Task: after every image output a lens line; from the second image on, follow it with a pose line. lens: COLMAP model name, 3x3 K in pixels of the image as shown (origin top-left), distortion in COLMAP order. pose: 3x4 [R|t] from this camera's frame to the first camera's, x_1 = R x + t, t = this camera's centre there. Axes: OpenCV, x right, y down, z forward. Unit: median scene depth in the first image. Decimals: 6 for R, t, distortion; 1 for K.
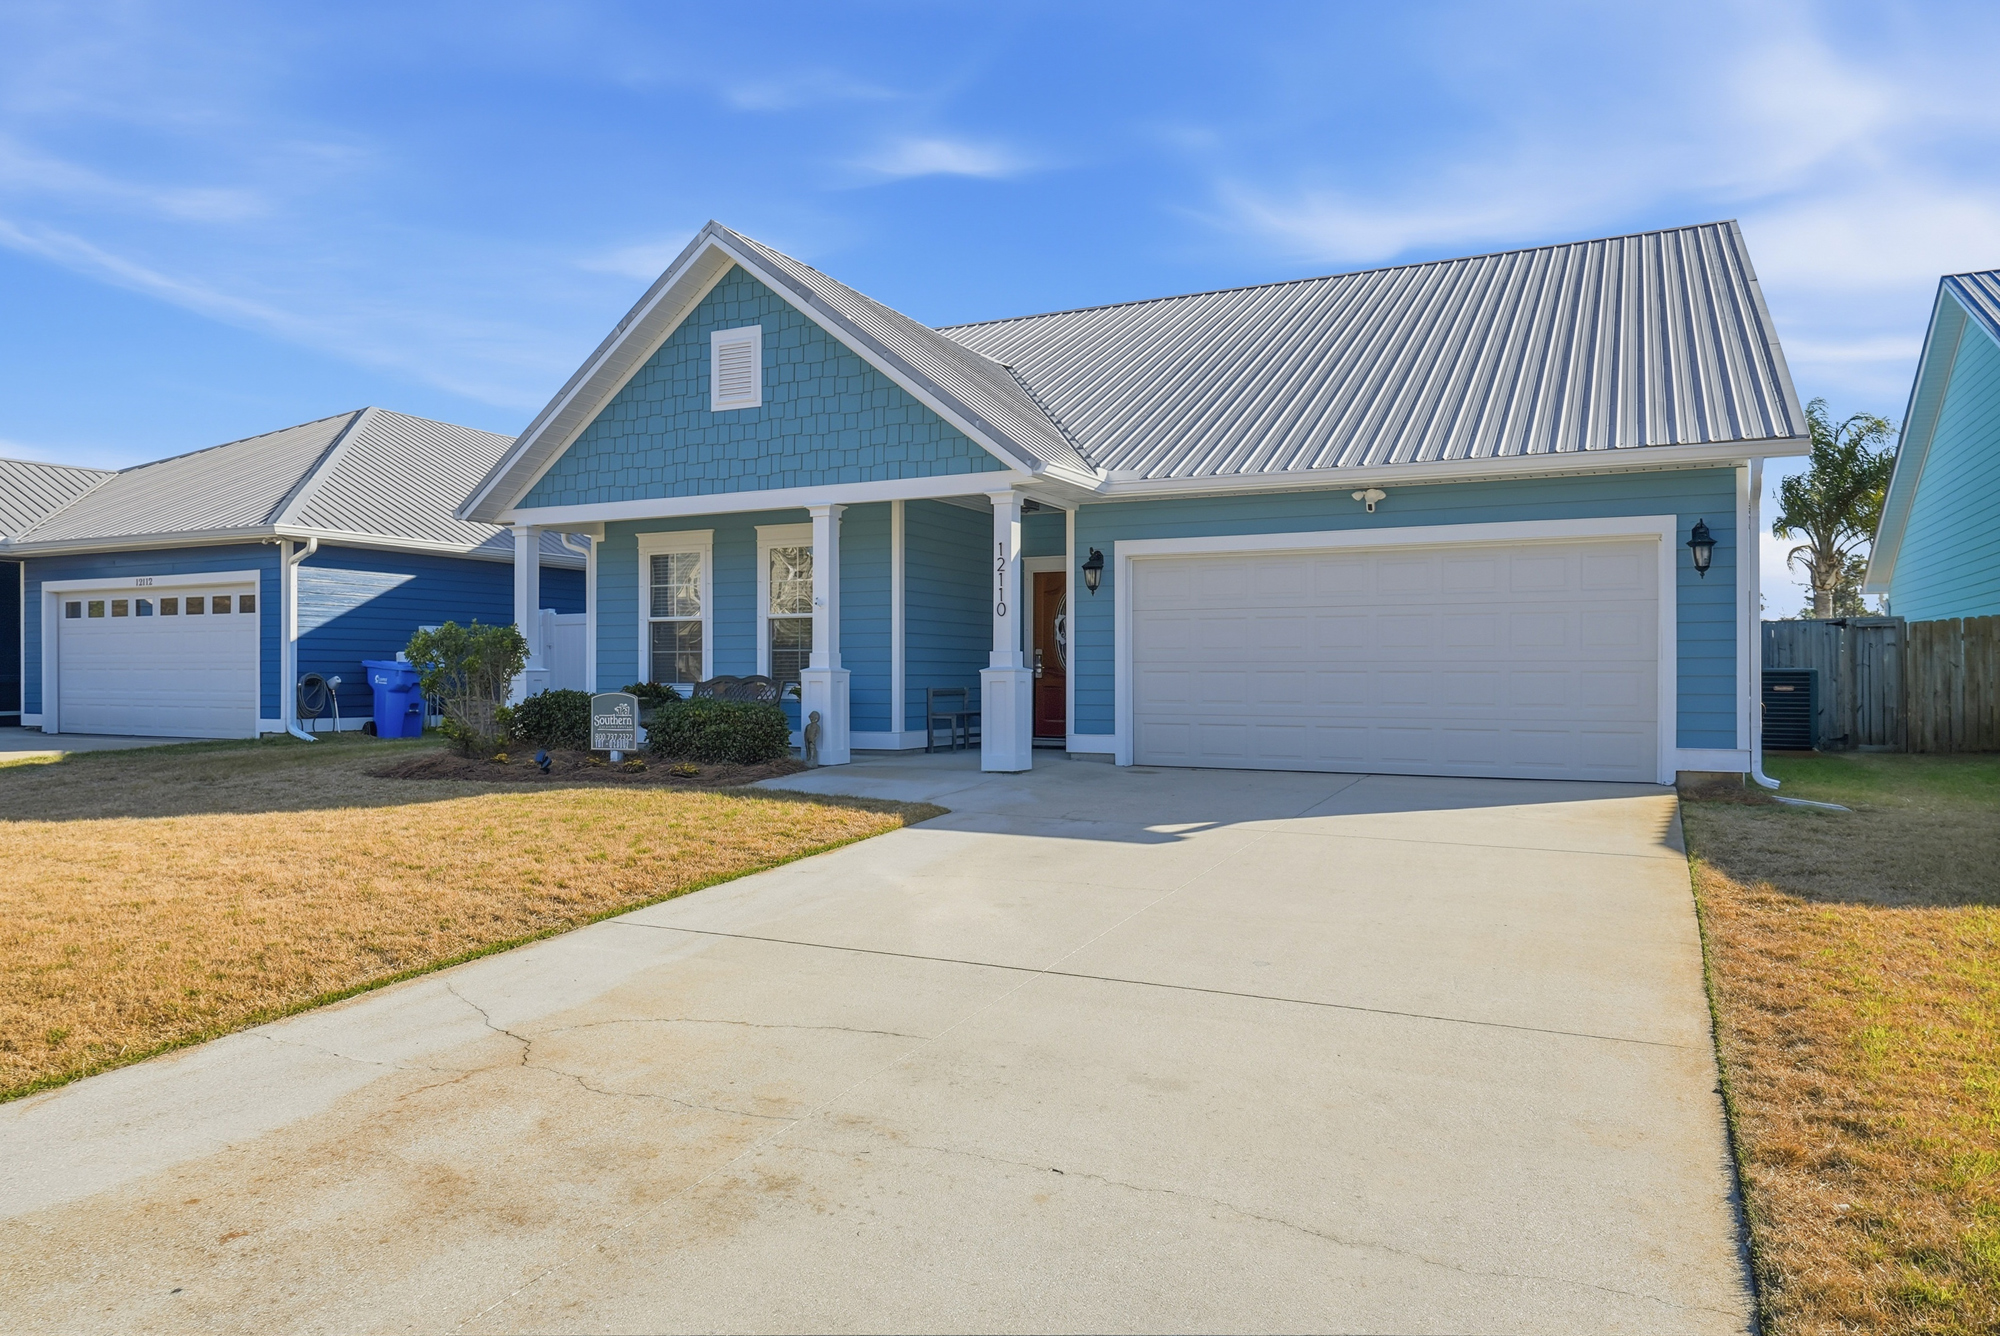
lens RADIAL K [[1310.3, 0, 995.0], [0, 1310.3, 672.9], [0, 0, 1]] dist [0.003427, -0.002184]
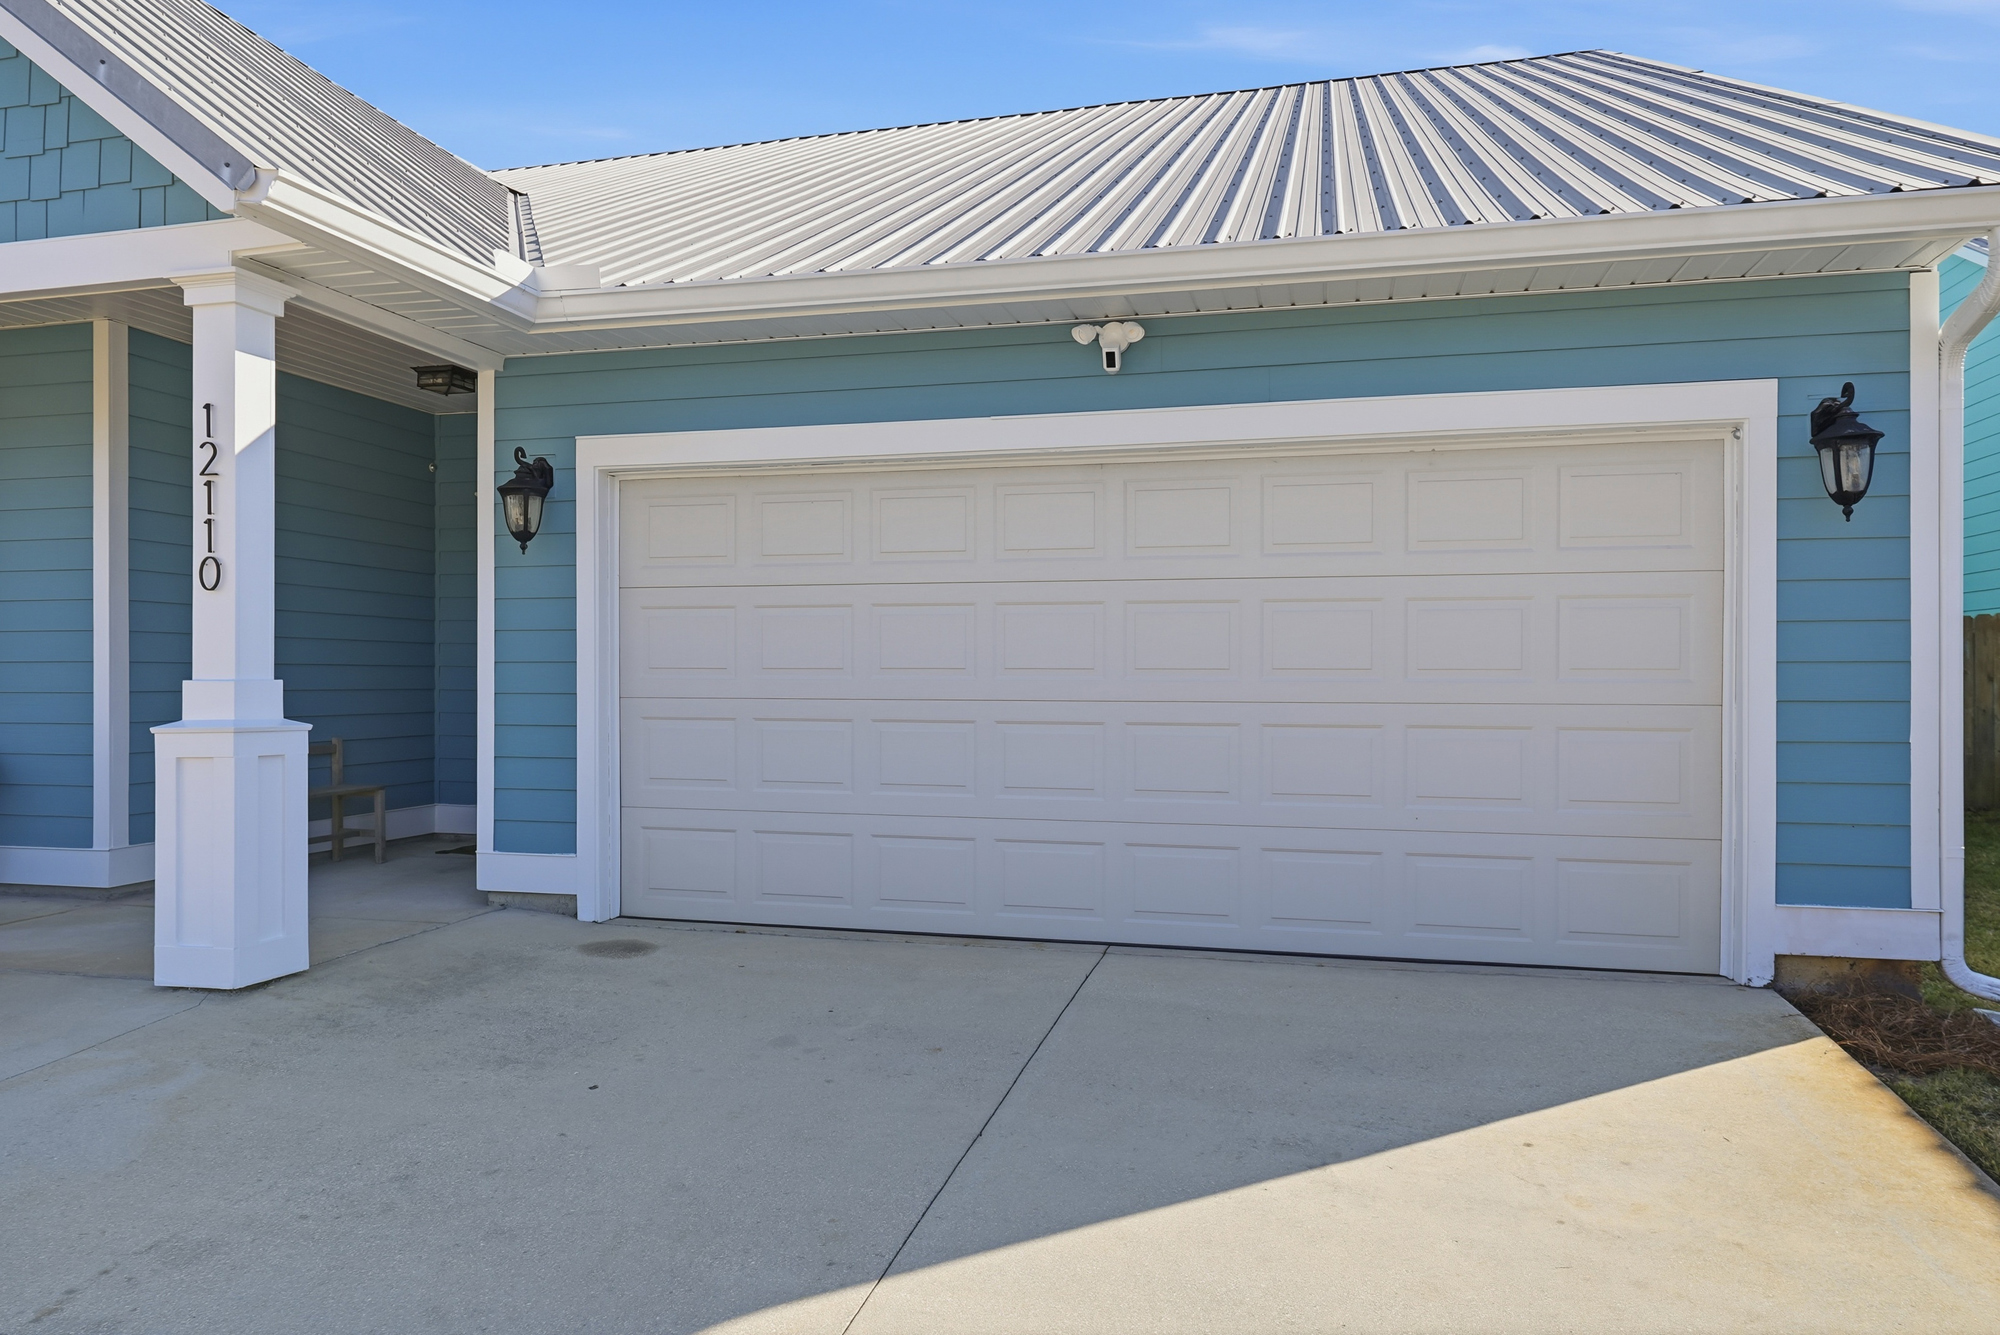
lens RADIAL K [[1310.3, 0, 993.9], [0, 1310.3, 672.7], [0, 0, 1]] dist [0.003427, -0.002184]
pose [[0.978369, 0.000848, 0.206866, 0.143038], [-0.000885, 1.000000, 0.000089, -0.017691], [-0.206866, -0.000270, 0.978369, 0.527518]]
